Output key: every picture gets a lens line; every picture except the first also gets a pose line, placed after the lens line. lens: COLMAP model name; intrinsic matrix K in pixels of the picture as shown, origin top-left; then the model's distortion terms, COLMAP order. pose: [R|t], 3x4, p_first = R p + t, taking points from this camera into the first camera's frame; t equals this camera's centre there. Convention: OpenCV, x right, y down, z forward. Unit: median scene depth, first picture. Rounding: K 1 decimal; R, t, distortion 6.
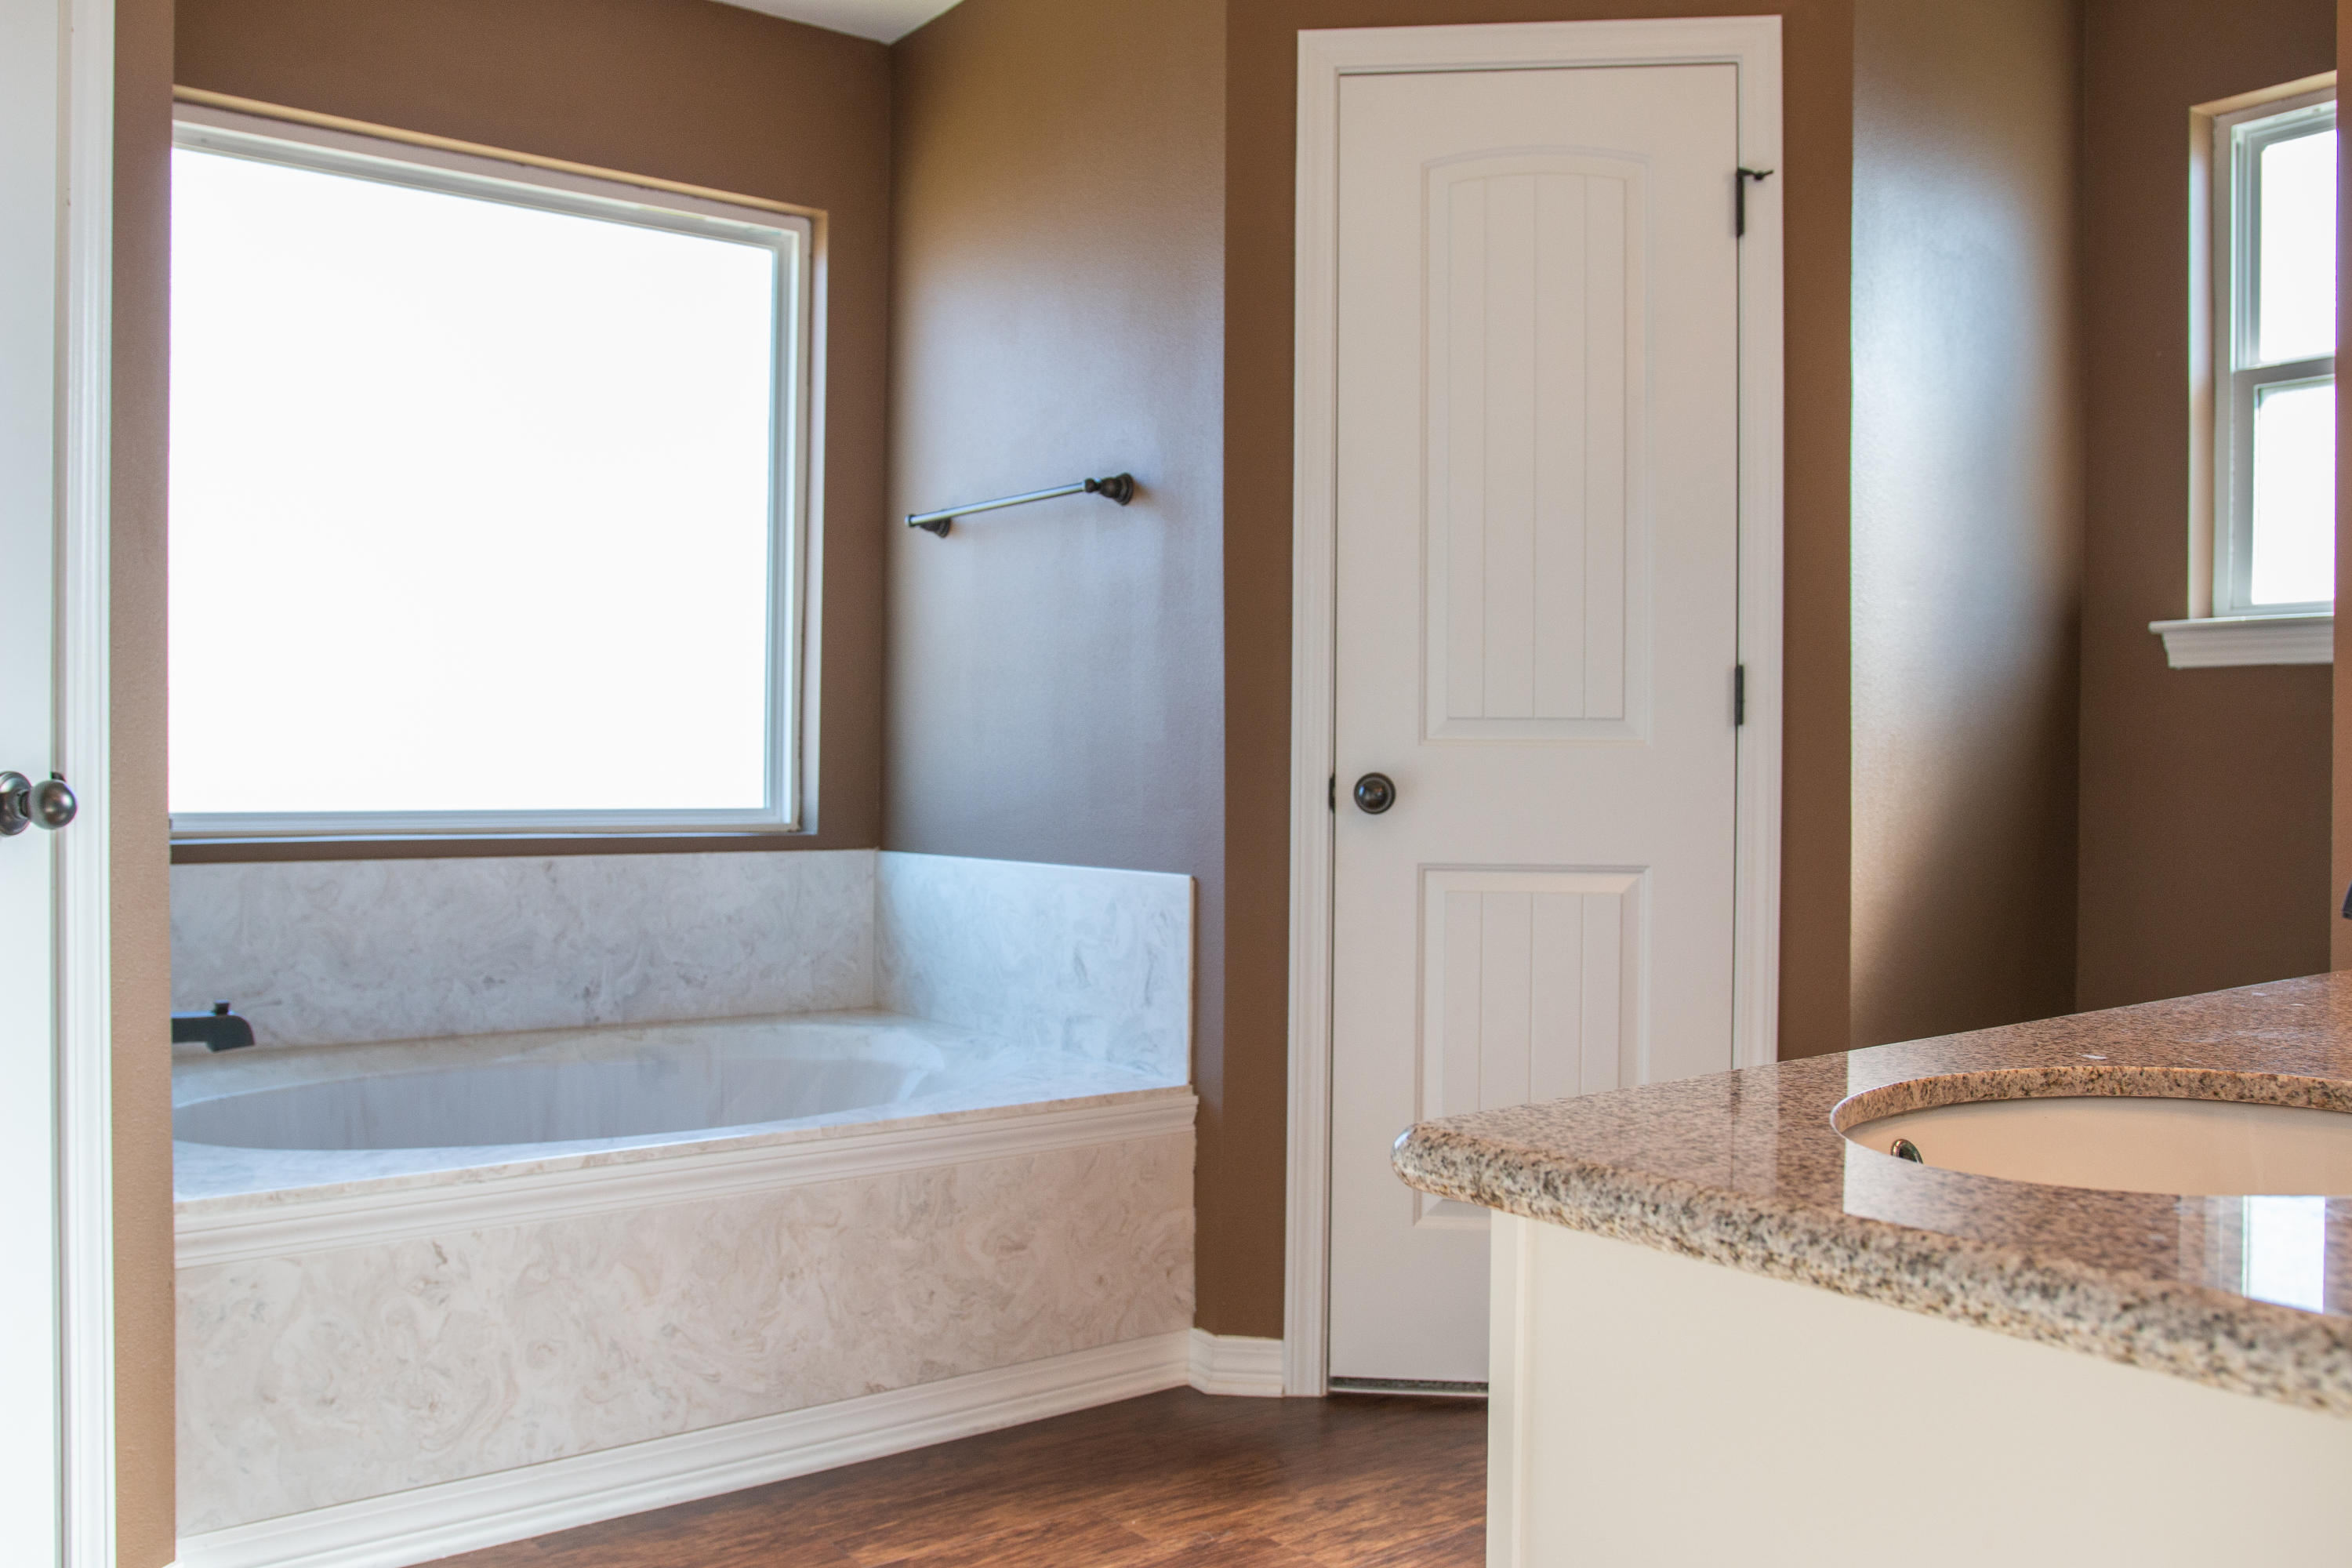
lens RADIAL K [[1920.4, 0, 1176.0], [0, 1920.4, 784.0], [0, 0, 1]] dist [-0.089259, 0.070590]
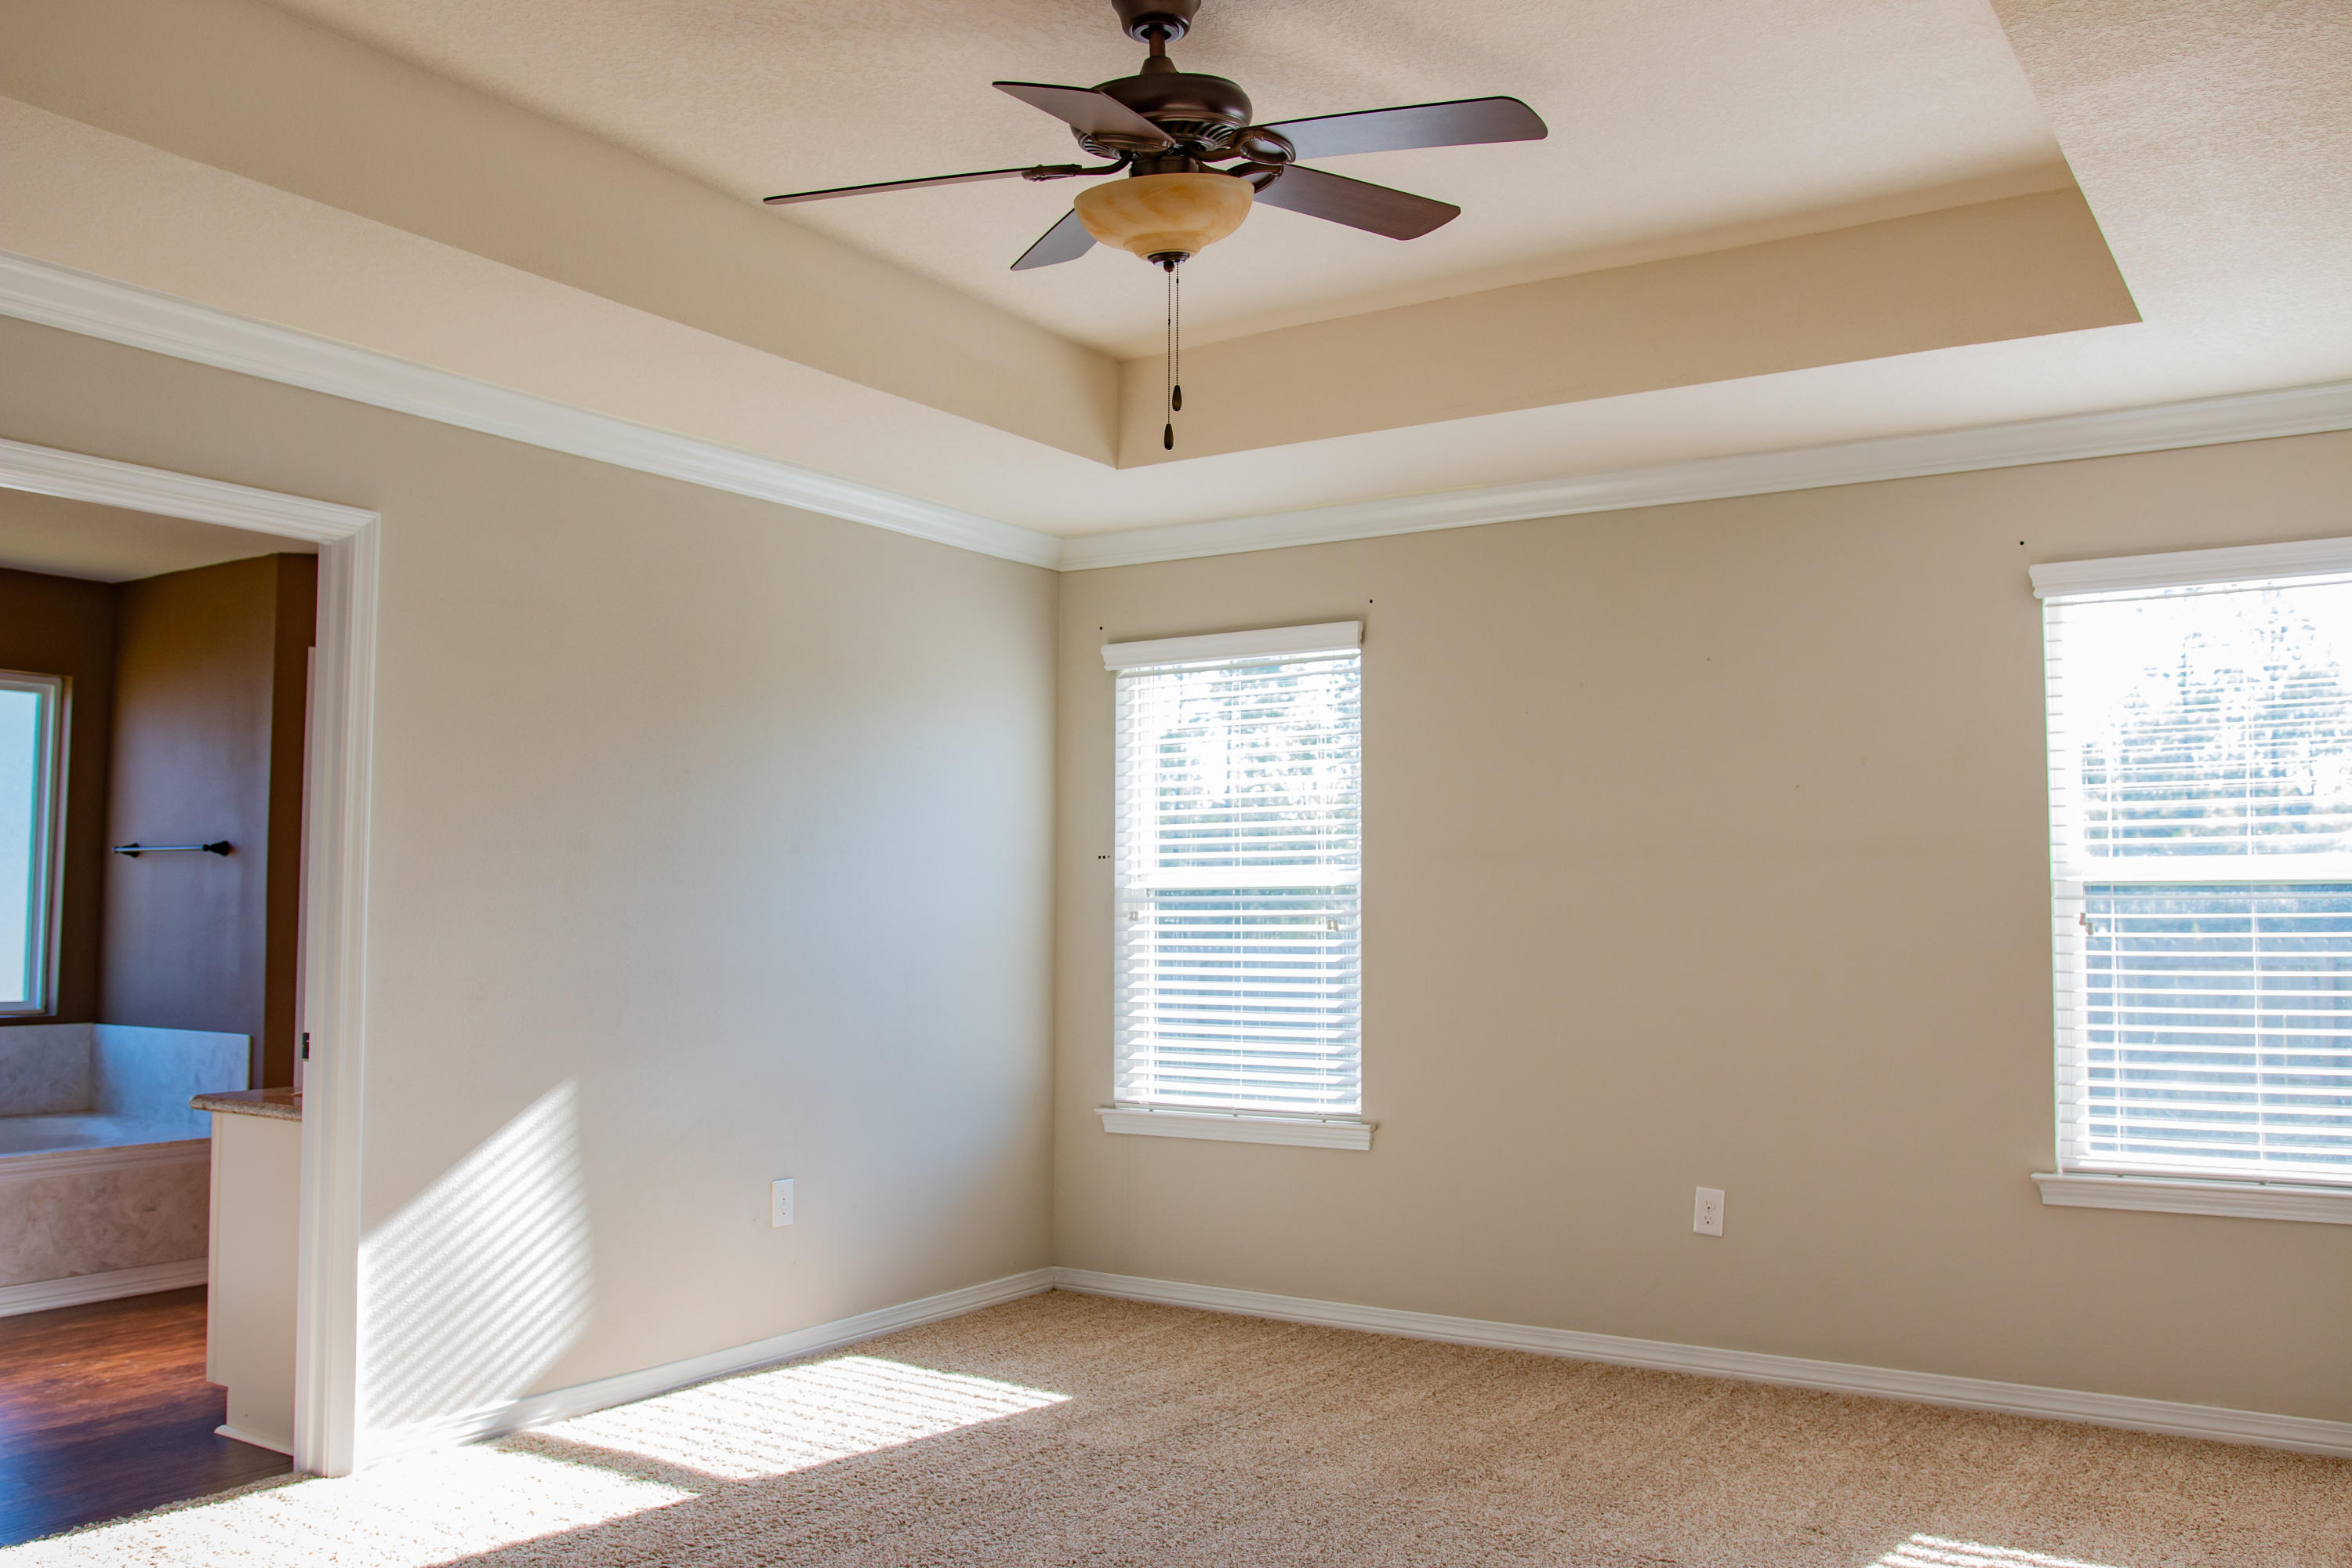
lens RADIAL K [[1920.4, 0, 1176.0], [0, 1920.4, 784.0], [0, 0, 1]] dist [-0.089259, 0.070590]
pose [[0.941076, 0.018574, 0.337684, 0.258022], [0.006702, 0.997270, -0.073532, -0.067715], [-0.338128, 0.071462, 0.938383, -1.299267]]
